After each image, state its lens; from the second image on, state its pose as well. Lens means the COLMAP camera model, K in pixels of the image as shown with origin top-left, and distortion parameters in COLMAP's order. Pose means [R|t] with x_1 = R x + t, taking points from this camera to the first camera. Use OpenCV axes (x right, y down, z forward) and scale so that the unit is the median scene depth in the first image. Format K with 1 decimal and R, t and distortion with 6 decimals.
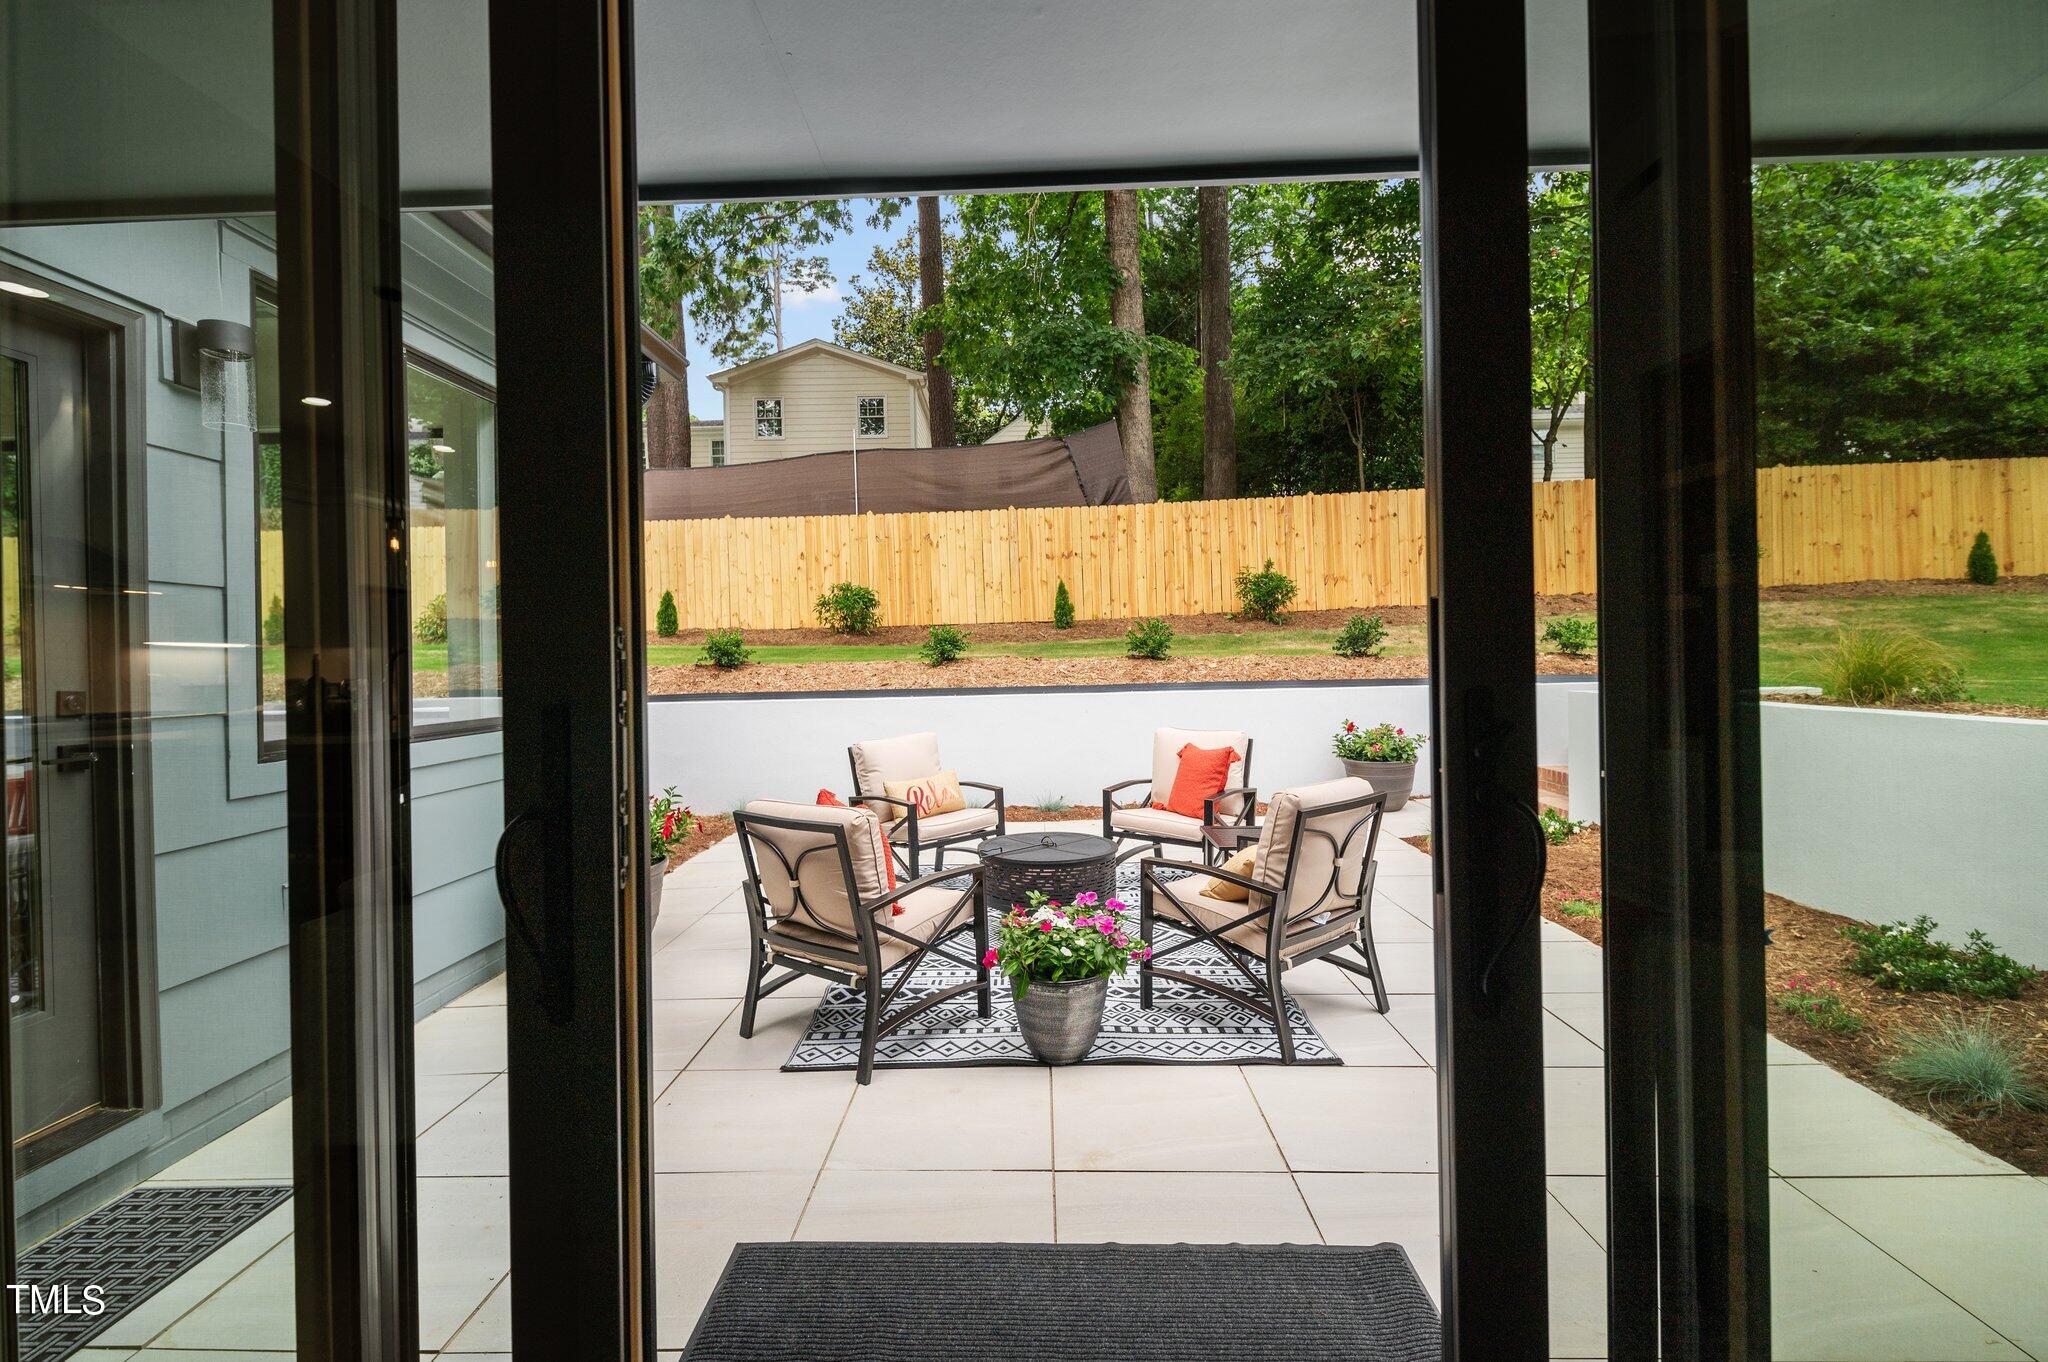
lens RADIAL K [[897.1, 0, 1015.9], [0, 897.1, 670.0], [0, 0, 1]] dist [0.002692, -0.000355]
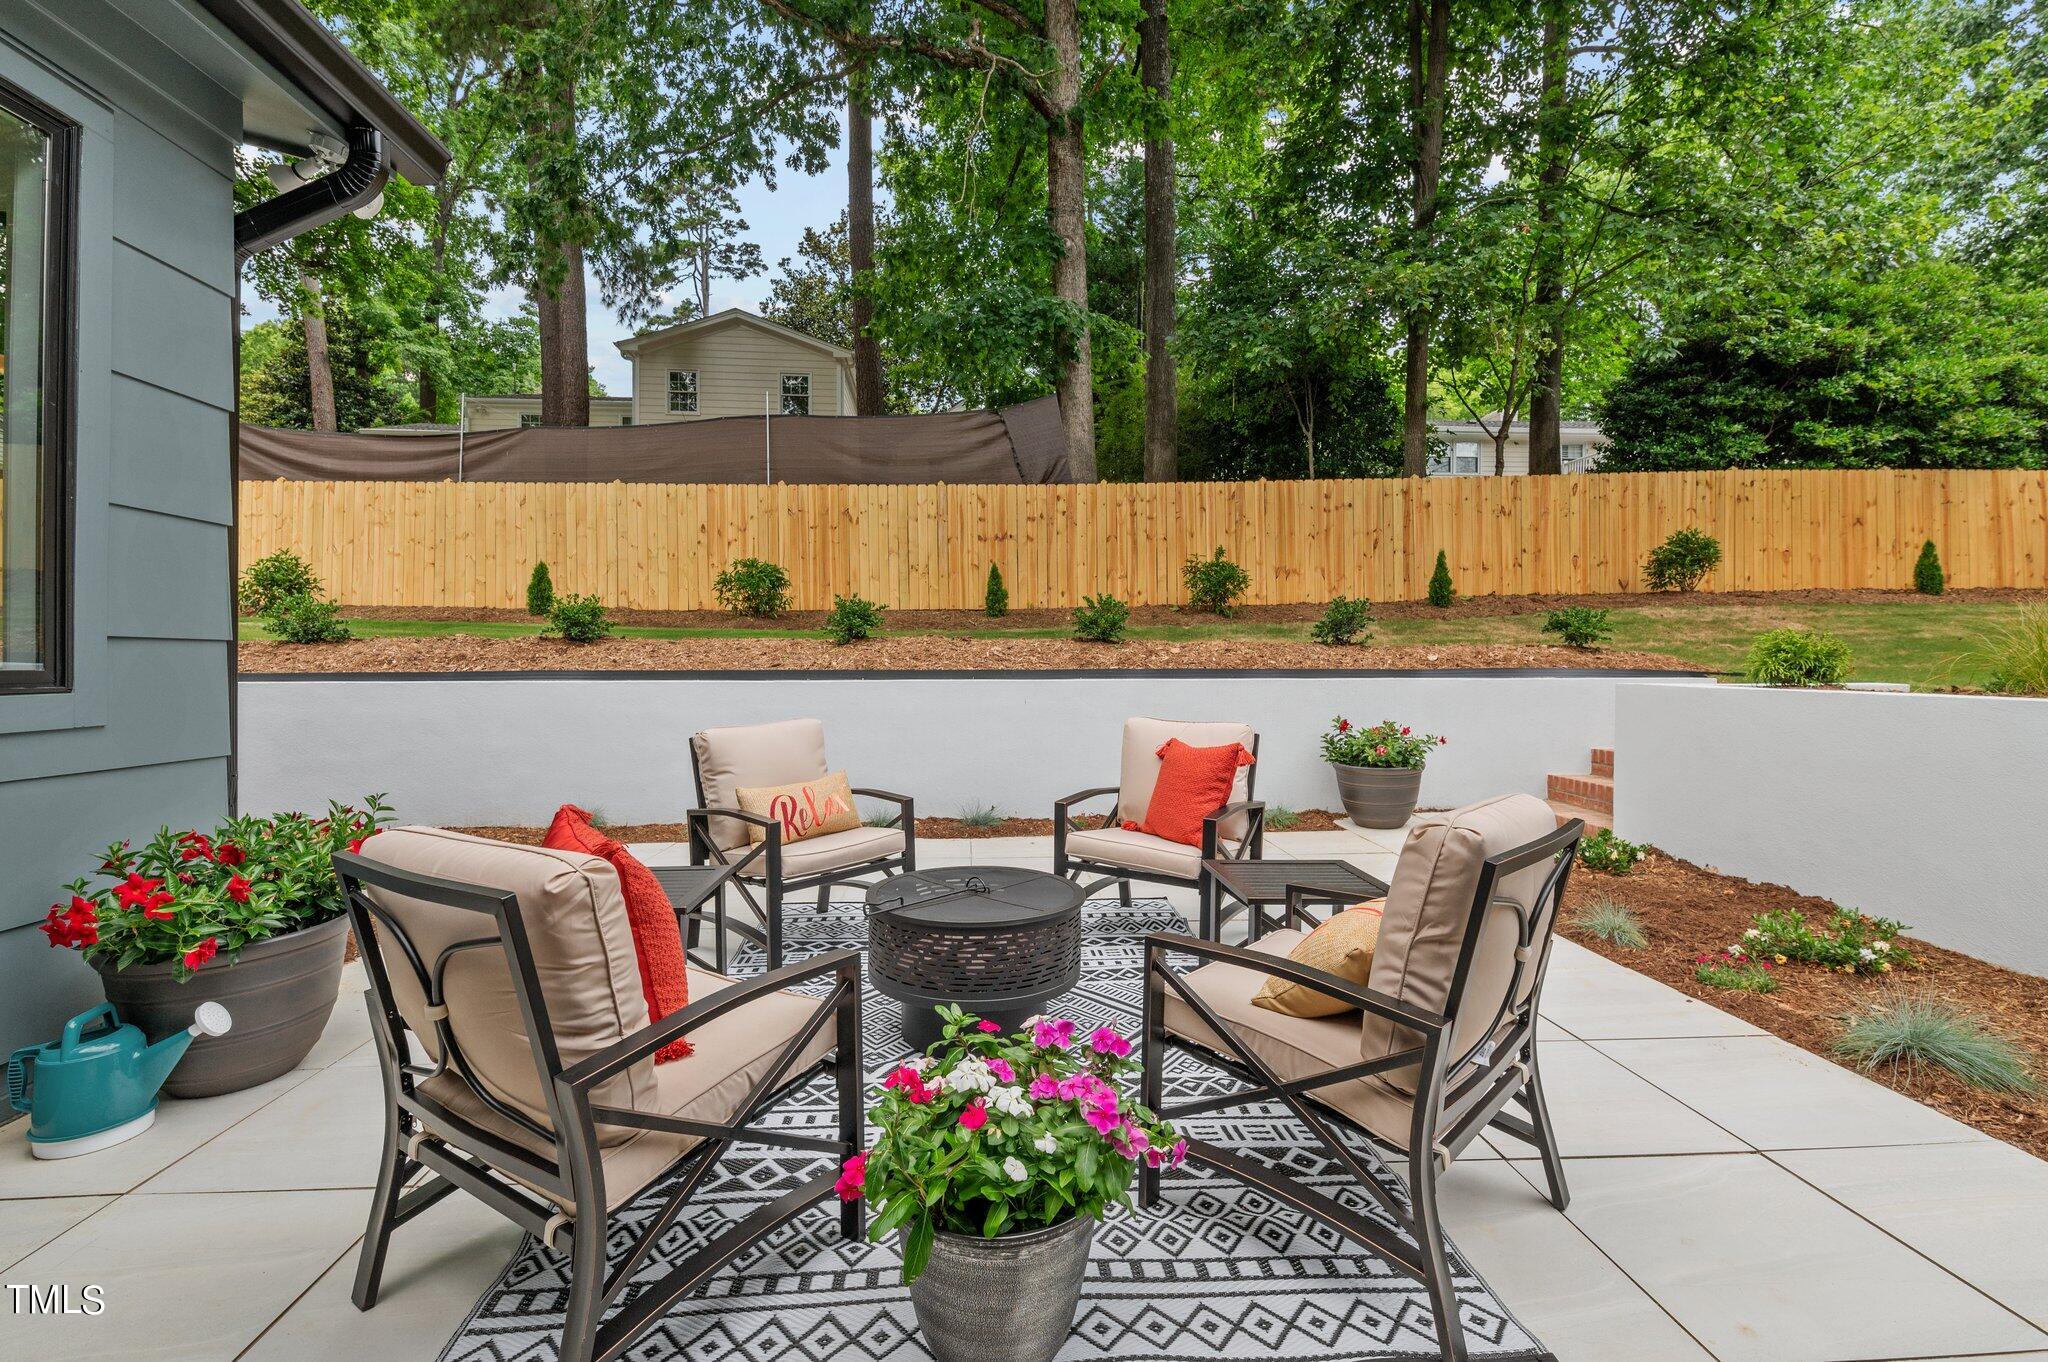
lens RADIAL K [[878.1, 0, 1019.2], [0, 878.1, 663.5], [0, 0, 1]] dist [0.005372, -0.005065]
pose [[0.996178, 0.021629, 0.084626, 0.003745], [-0.020508, 0.999690, -0.014089, 0.016270], [-0.084905, 0.012299, 0.996313, 0.147838]]
